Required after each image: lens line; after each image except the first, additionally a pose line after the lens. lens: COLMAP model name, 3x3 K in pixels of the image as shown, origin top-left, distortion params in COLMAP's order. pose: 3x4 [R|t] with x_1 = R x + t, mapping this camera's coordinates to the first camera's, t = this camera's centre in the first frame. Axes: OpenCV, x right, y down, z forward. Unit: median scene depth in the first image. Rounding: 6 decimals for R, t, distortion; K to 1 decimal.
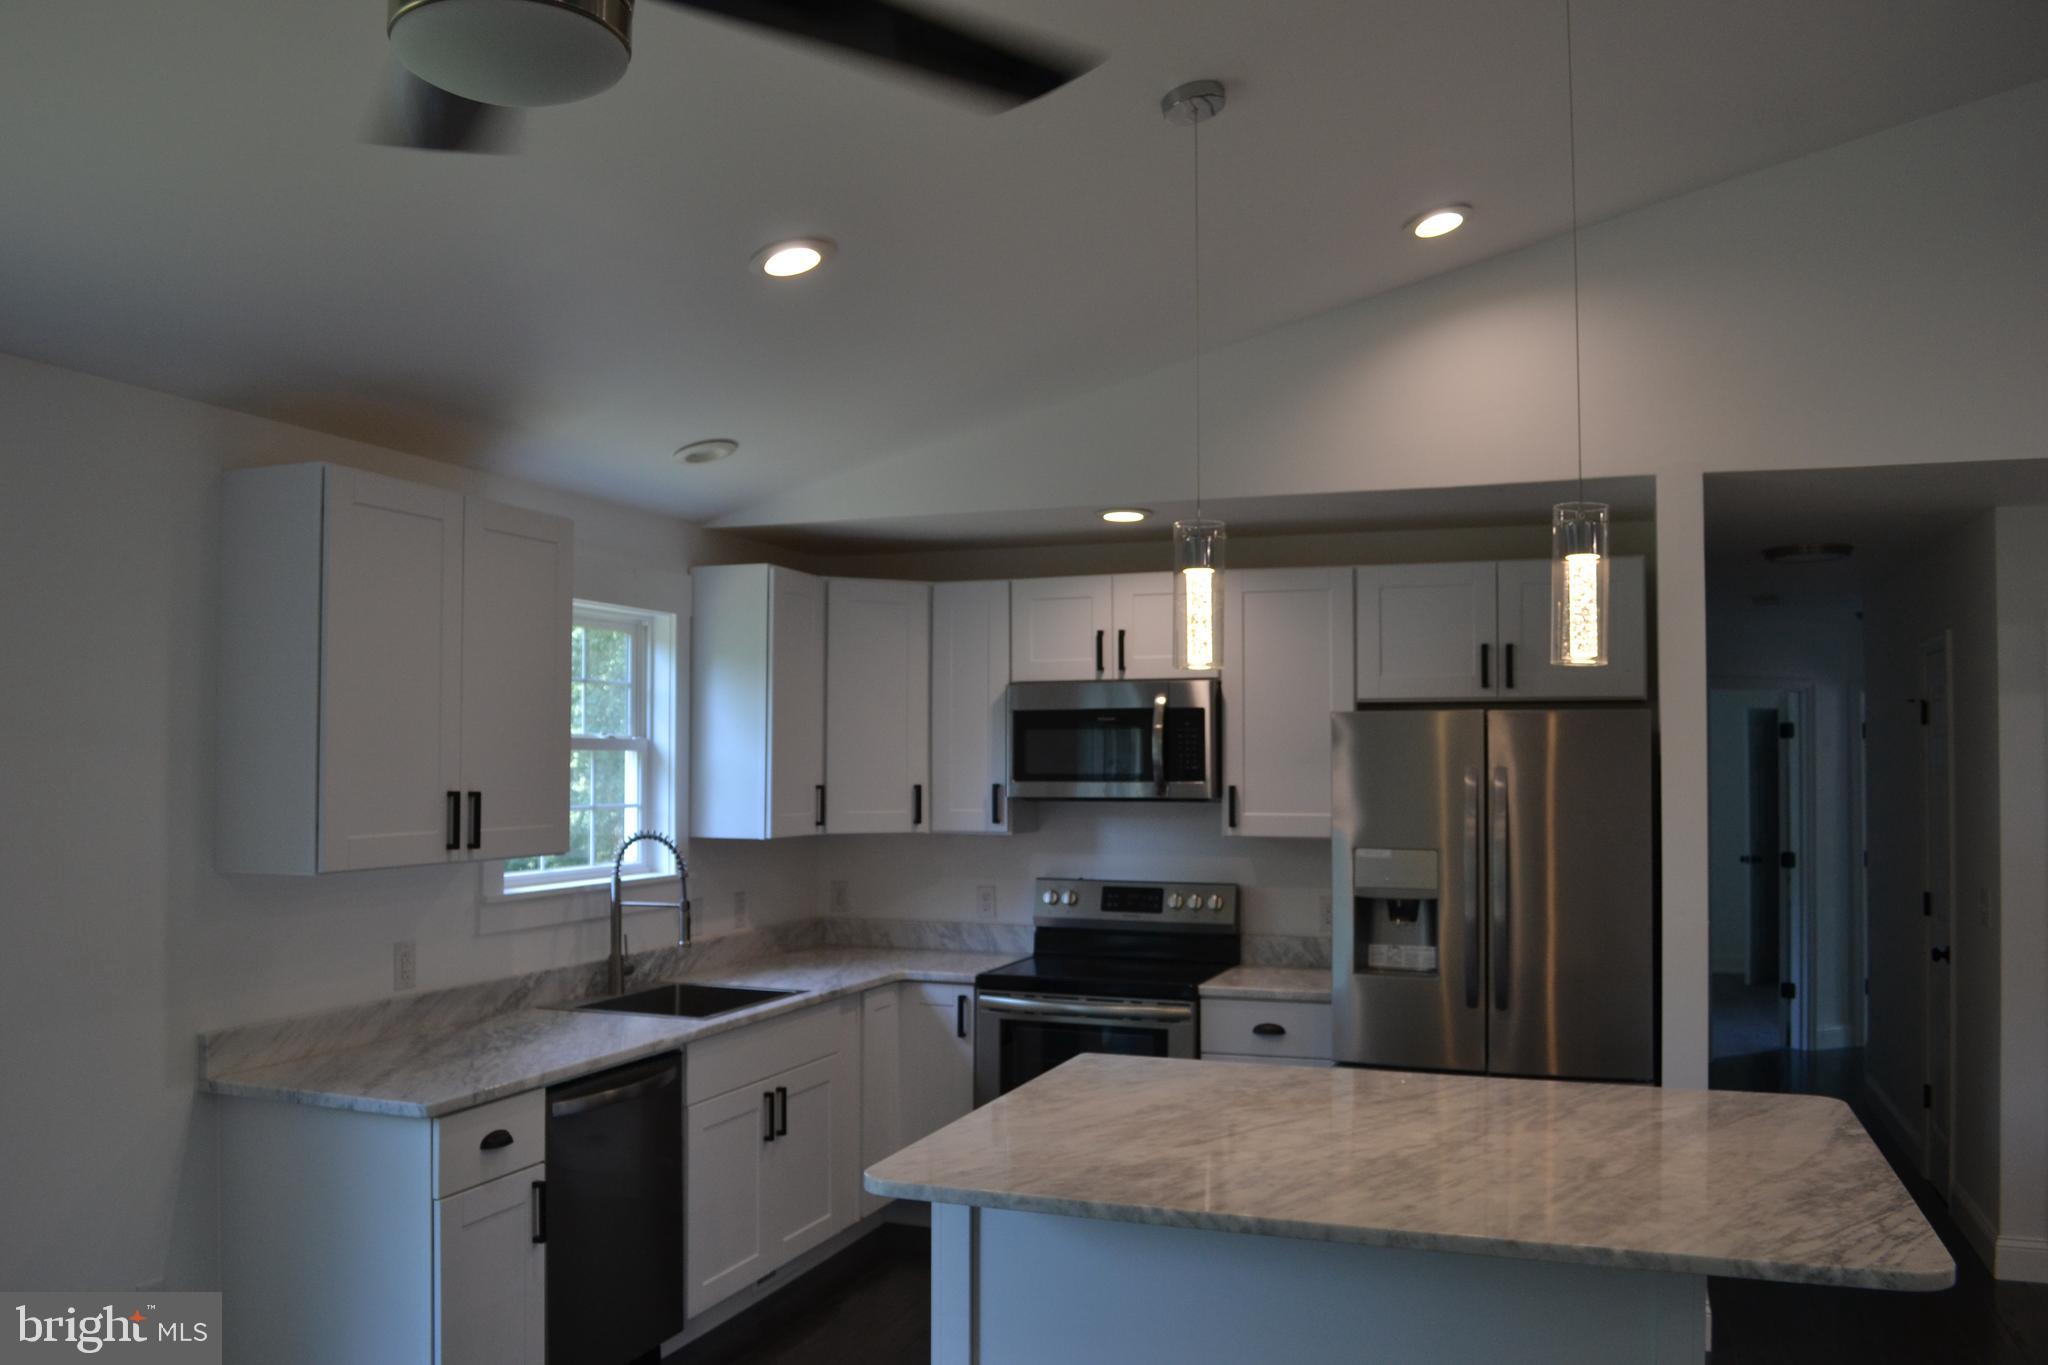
lens RADIAL K [[1646.5, 0, 1036.5], [0, 1646.5, 697.5], [0, 0, 1]] dist [-0.064270, -0.003317]
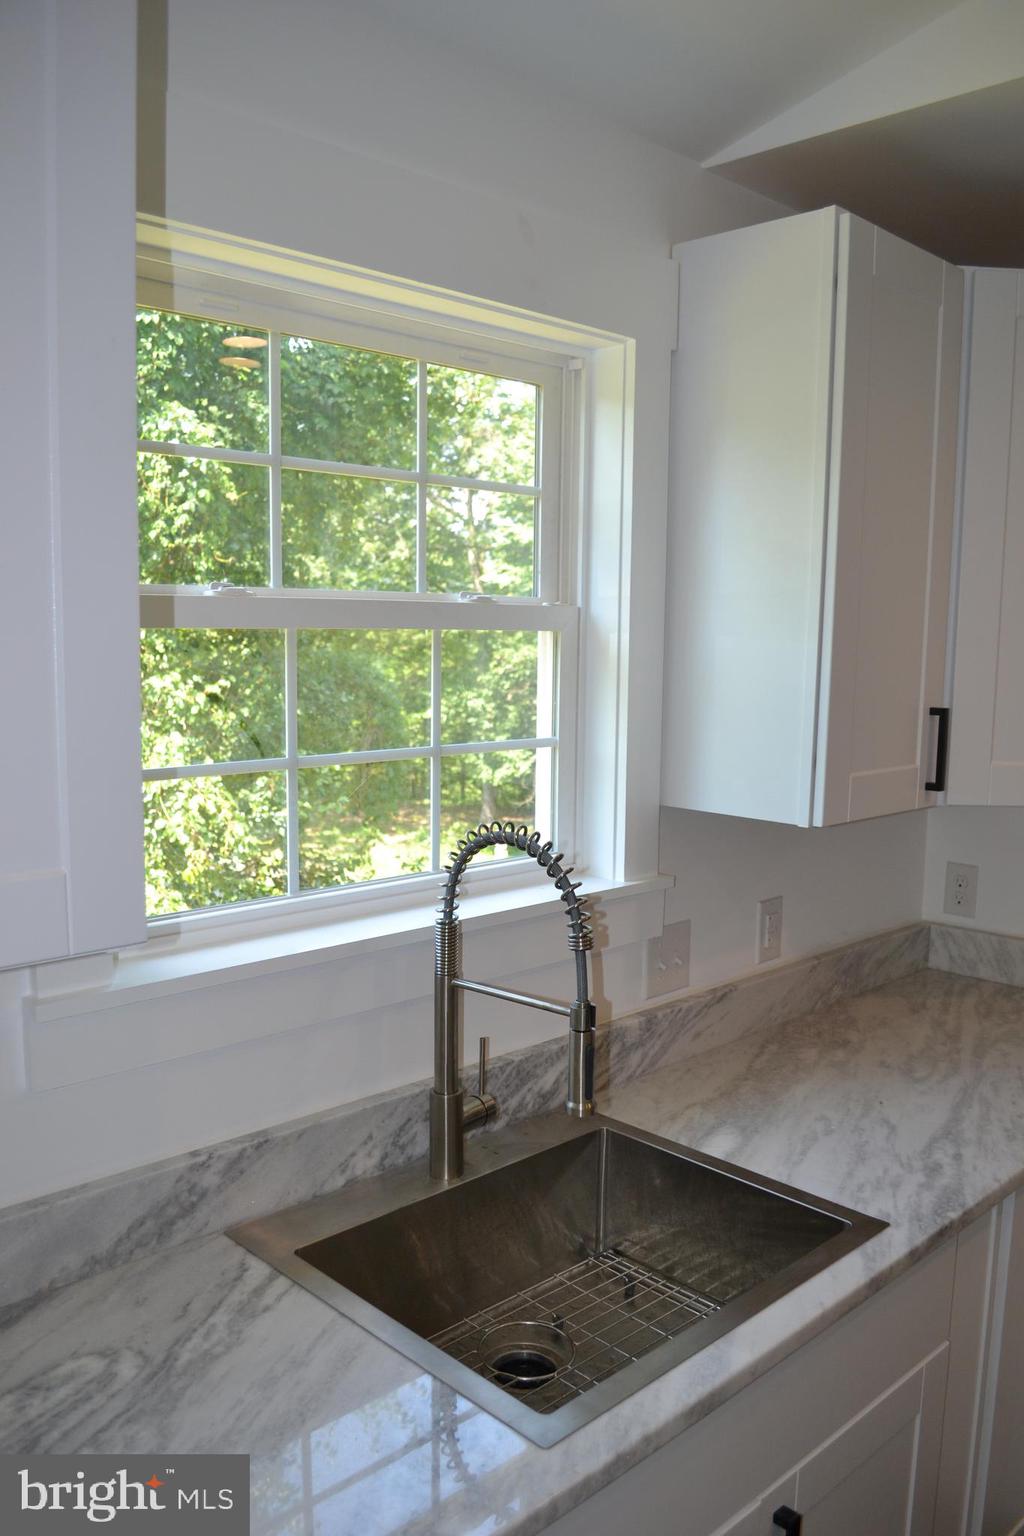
lens RADIAL K [[1234.9, 0, 515.3], [0, 1234.9, 784.0], [0, 0, 1]] dist [-0.064270, -0.003317]
pose [[0.899258, 0.067152, -0.432233, -0.090921], [0.001320, 0.987724, 0.156200, 0.020158], [0.437417, -0.141035, 0.888131, 0.655969]]
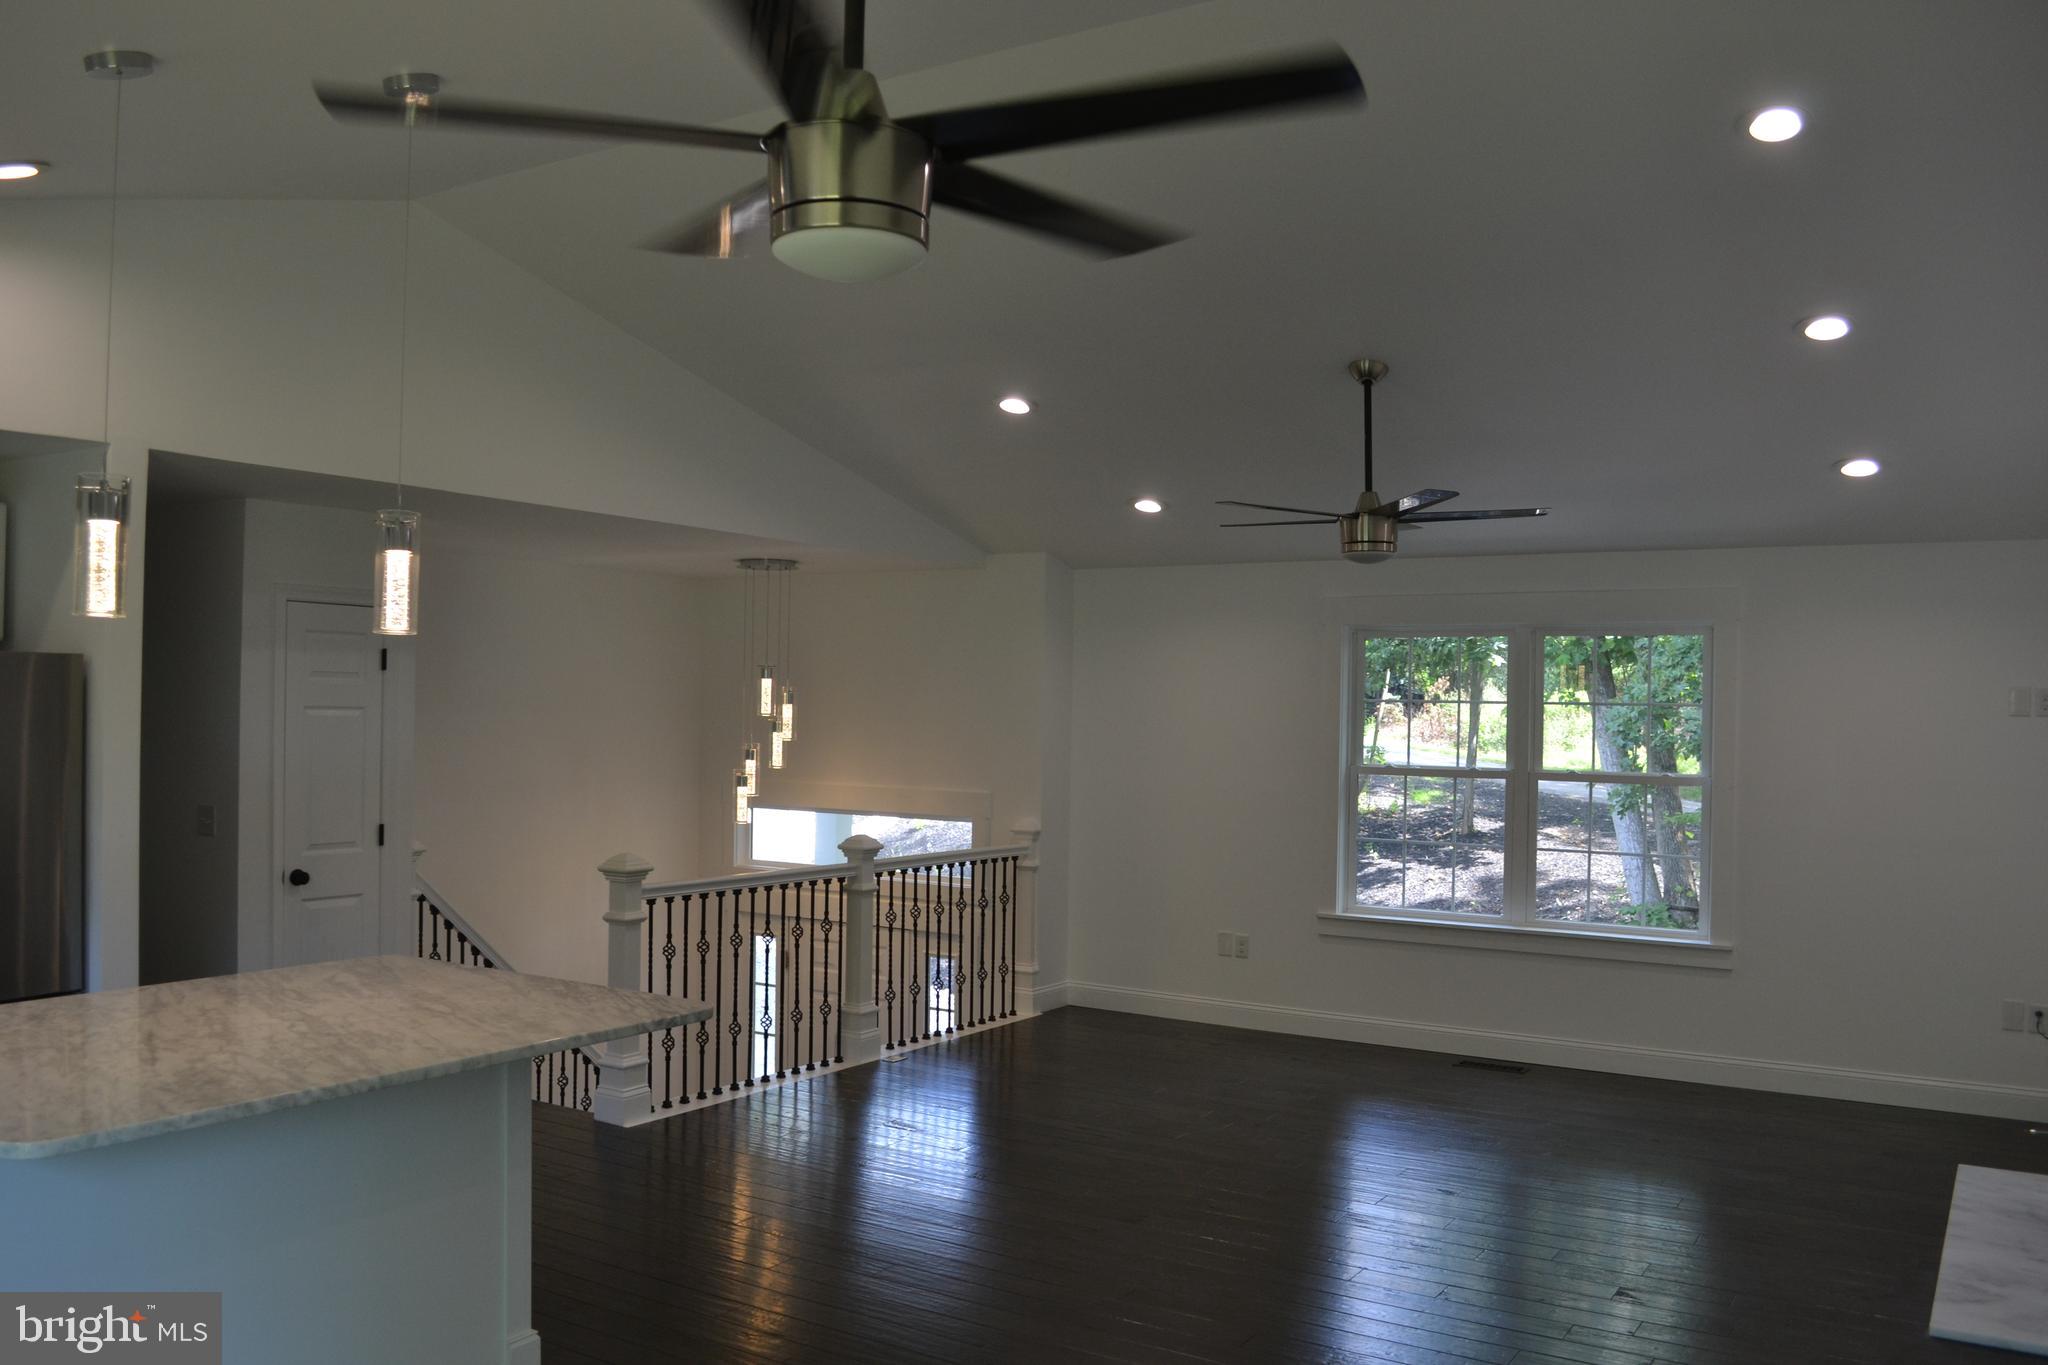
lens RADIAL K [[1646.5, 0, 1006.9], [0, 1646.5, 696.9], [0, 0, 1]] dist [-0.064270, -0.003317]
pose [[0.229432, 0.006136, 0.973305, -0.455062], [-0.050749, 0.998695, 0.005666, -0.001306], [-0.972001, -0.050694, 0.229444, 0.124194]]
